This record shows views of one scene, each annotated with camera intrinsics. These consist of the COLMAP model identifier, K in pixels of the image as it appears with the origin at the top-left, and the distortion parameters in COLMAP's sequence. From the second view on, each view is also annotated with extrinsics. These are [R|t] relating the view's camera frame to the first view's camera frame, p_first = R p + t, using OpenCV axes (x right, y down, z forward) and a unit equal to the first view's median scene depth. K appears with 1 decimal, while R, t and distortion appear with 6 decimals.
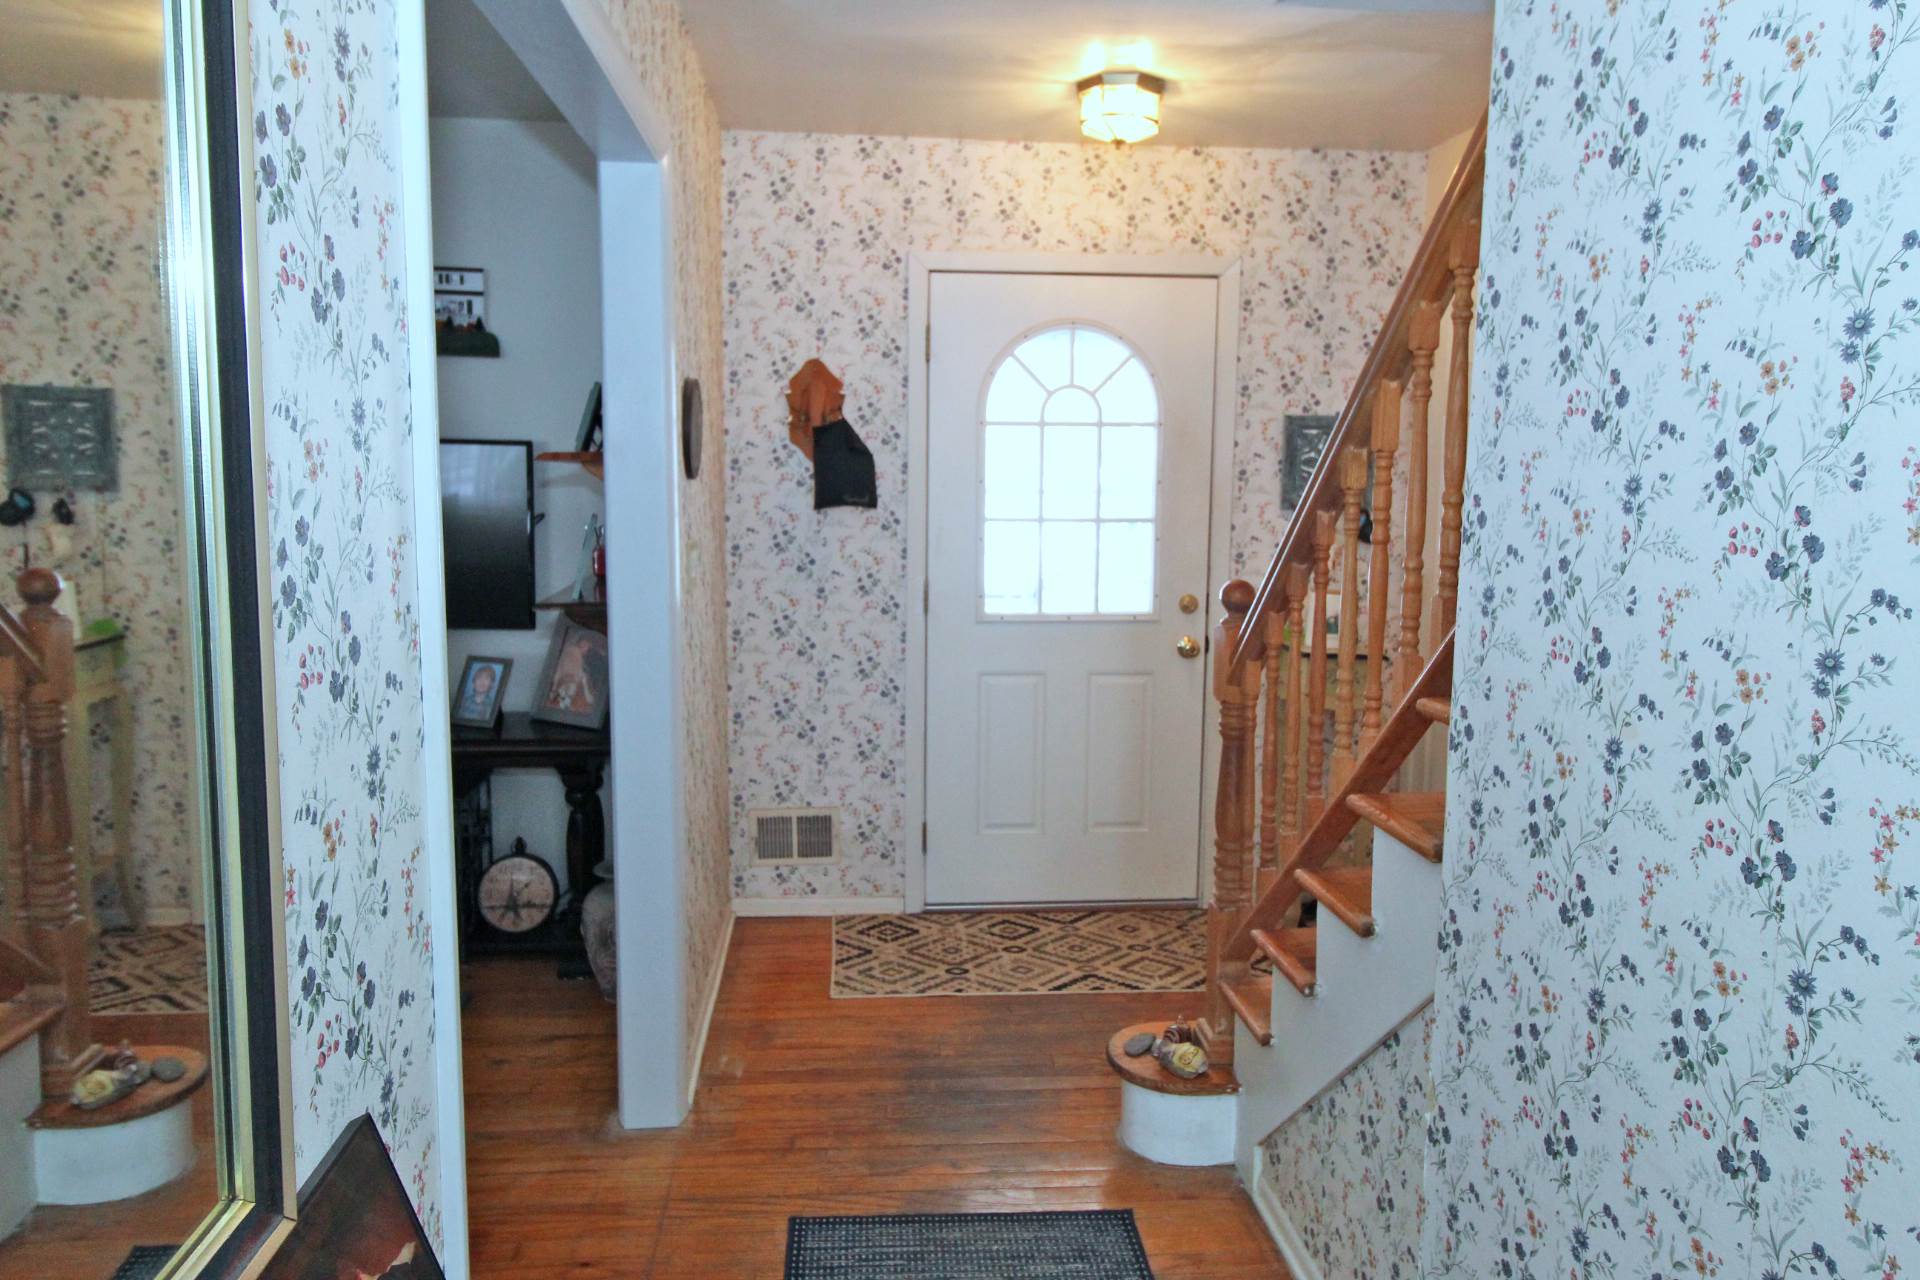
lens RADIAL K [[1314.7, 0, 956.8], [0, 1314.7, 638.7], [0, 0, 1]] dist [0.004912, 0.000963]
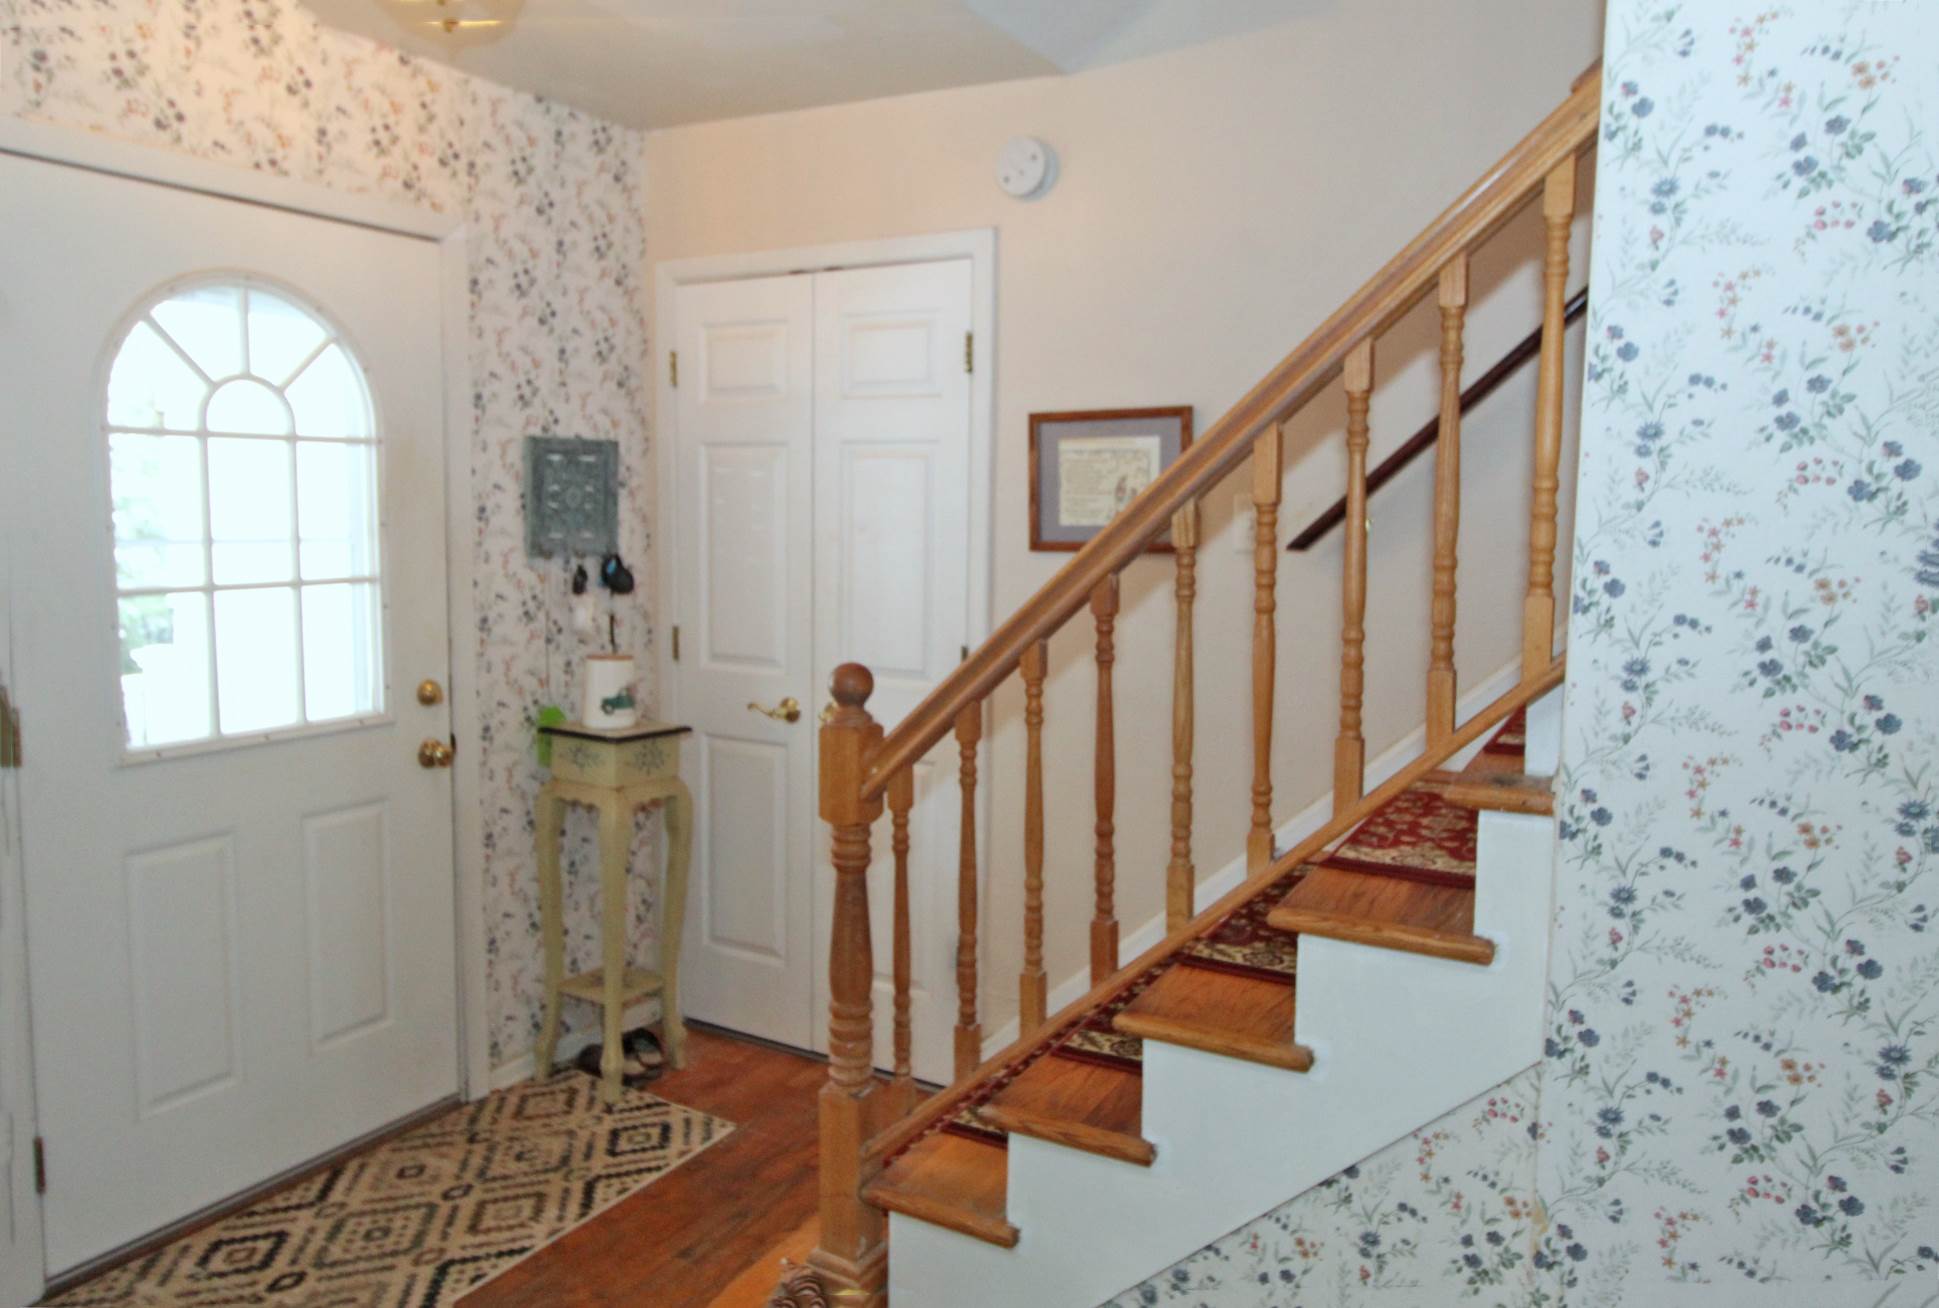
lens RADIAL K [[1332.2, 0, 975.5], [0, 1332.2, 641.4], [0, 0, 1]] dist [0.007744, -0.002928]
pose [[0.555163, -0.089165, 0.826949, -0.265672], [0.097858, 0.994334, 0.041518, -0.057173], [-0.825965, 0.057875, 0.560743, 0.355422]]
